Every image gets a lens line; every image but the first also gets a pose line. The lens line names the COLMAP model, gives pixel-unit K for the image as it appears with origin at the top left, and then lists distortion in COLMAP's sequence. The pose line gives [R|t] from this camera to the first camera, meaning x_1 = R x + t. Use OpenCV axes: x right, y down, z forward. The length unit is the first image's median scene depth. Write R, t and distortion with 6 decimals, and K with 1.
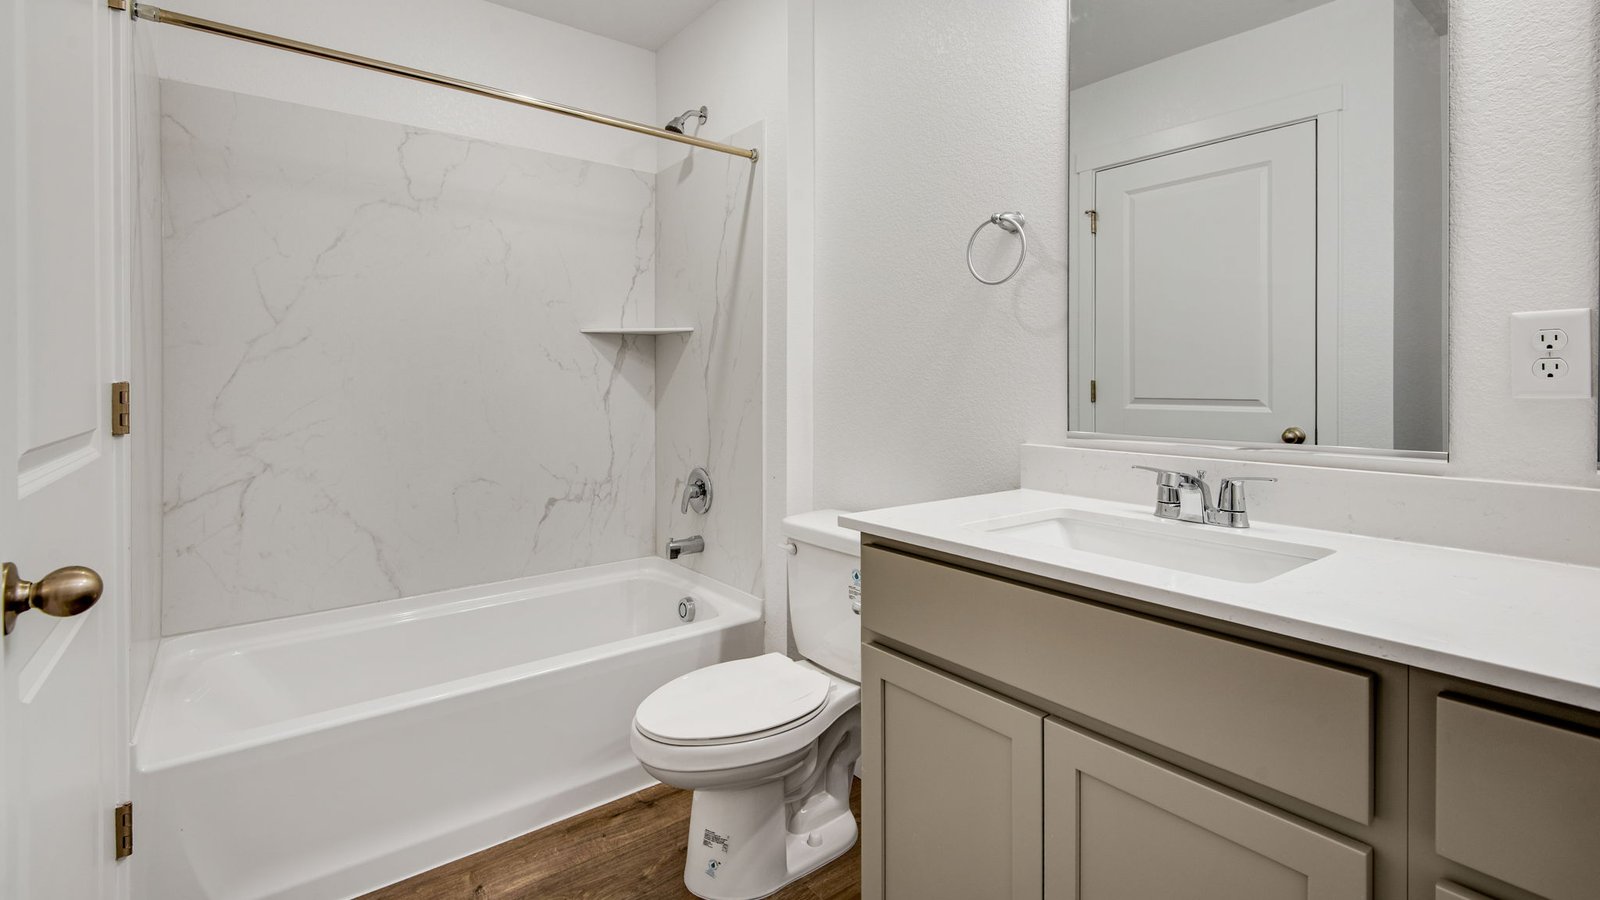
lens RADIAL K [[702.6, 0, 796.7], [0, 702.6, 392.5], [0, 0, 1]] dist [0.001515, -0.000034]
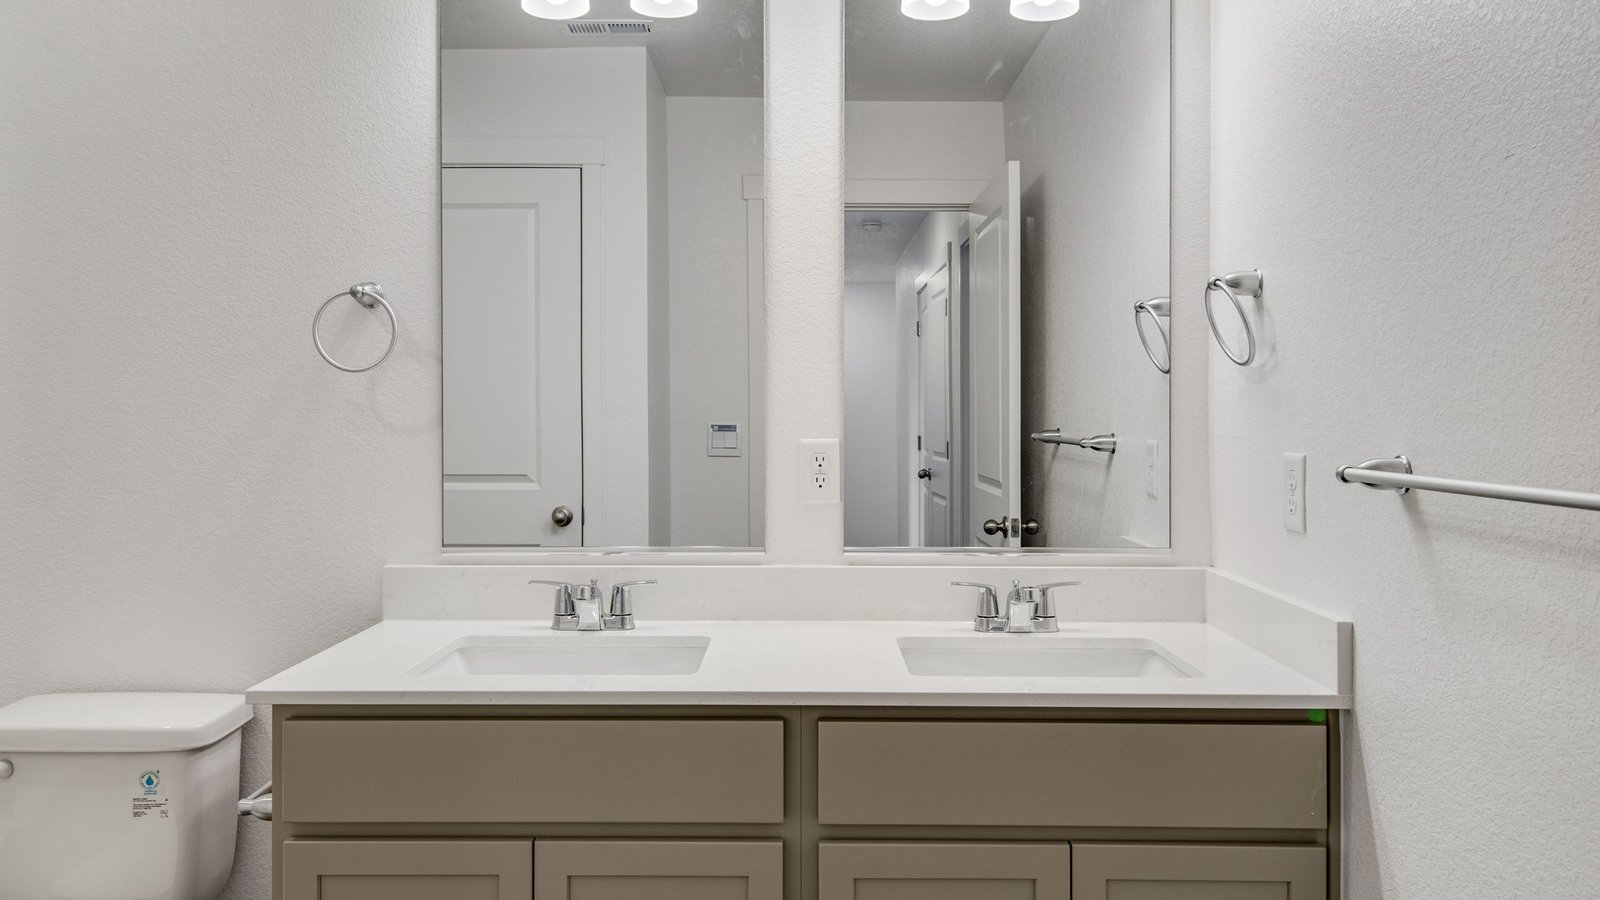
lens RADIAL K [[1080.3, 0, 800.0], [0, 1080.3, 450.0], [0, 0, 1]] dist [-0.002555, 0.001662]
pose [[0.614042, -0.016407, 0.789103, -0.489866], [0.009478, 0.999865, 0.013413, -0.097561], [-0.789217, -0.000757, 0.614115, -0.210621]]
